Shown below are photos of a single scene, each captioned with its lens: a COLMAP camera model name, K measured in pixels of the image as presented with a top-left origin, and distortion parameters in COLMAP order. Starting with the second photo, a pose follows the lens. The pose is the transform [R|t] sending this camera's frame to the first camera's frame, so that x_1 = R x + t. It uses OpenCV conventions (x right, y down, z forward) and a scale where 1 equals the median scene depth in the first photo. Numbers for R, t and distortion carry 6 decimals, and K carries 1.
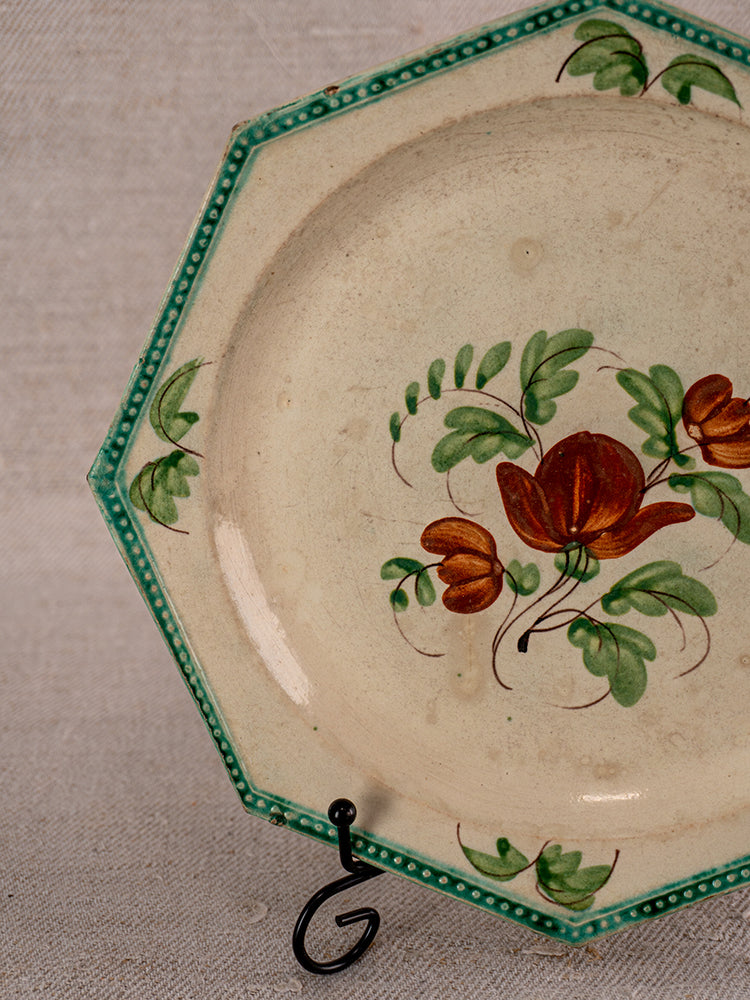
lens RADIAL K [[2369.5, 0, 417.3], [0, 2369.5, 472.2], [0, 0, 1]] dist [0.171389, 0.000000]
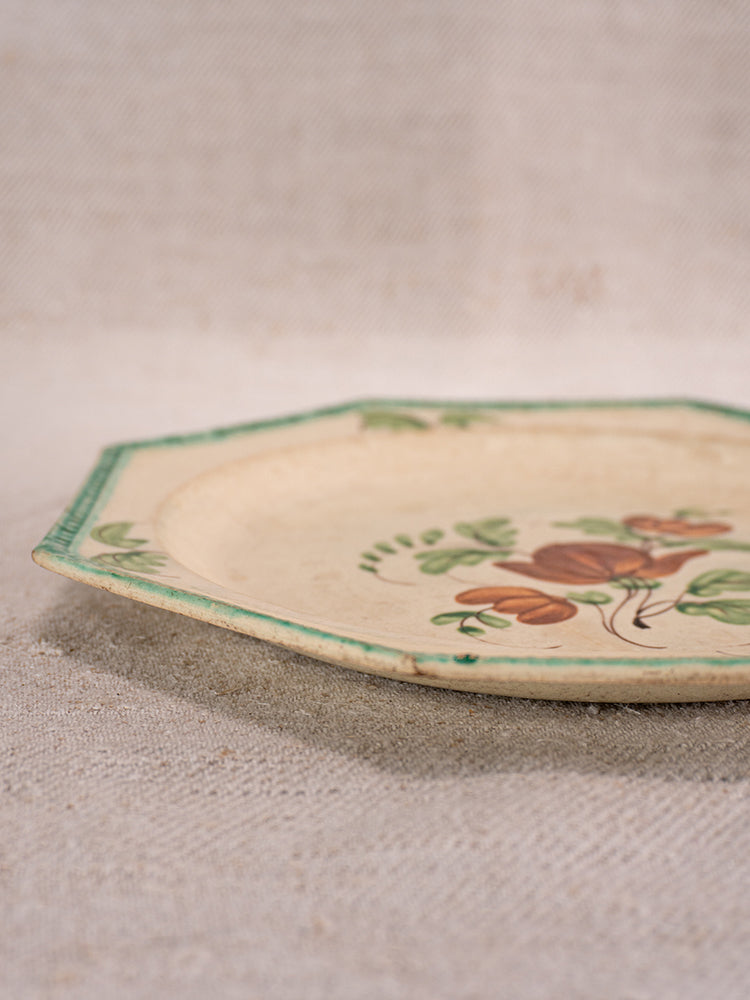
lens RADIAL K [[1593.2, 0, 395.1], [0, 1593.2, 505.7], [0, 0, 1]] dist [0.138876, 0.000000]
pose [[0.898530, -0.073191, 0.432767, -0.253717], [0.431112, -0.037885, -0.901502, 0.517747], [0.082378, 0.996598, -0.002487, 0.977210]]
